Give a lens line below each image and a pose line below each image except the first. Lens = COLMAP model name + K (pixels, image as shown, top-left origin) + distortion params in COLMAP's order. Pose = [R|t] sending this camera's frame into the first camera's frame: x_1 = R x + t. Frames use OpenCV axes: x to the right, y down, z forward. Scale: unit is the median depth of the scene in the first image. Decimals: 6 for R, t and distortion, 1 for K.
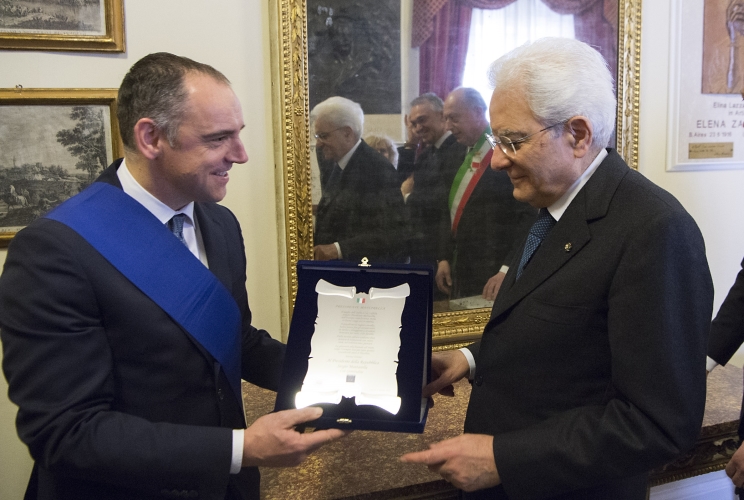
lens RADIAL K [[798.9, 0, 372.9], [0, 798.9, 219.6], [0, 0, 1]] dist [-0.026726, -0.028987]
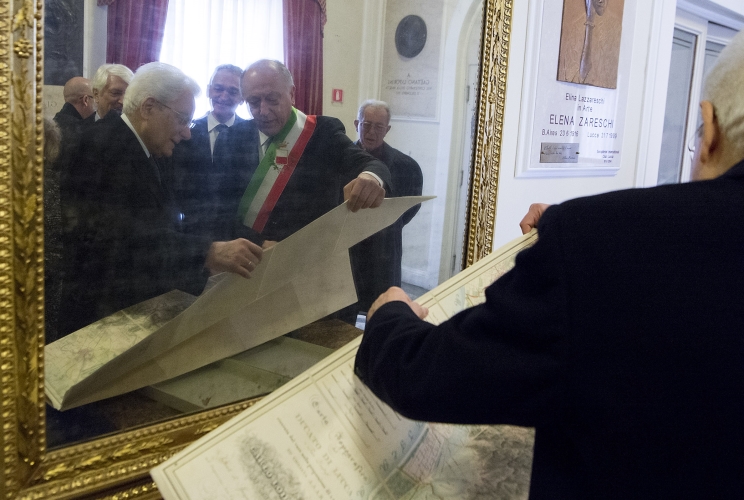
lens RADIAL K [[798.9, 0, 372.9], [0, 798.9, 219.6], [0, 0, 1]] dist [-0.026726, -0.028987]
pose [[0.914842, 0.009684, 0.403697, -0.075523], [-0.018516, 0.999667, 0.017980, -0.033768], [-0.403388, -0.023924, 0.914716, 0.370016]]
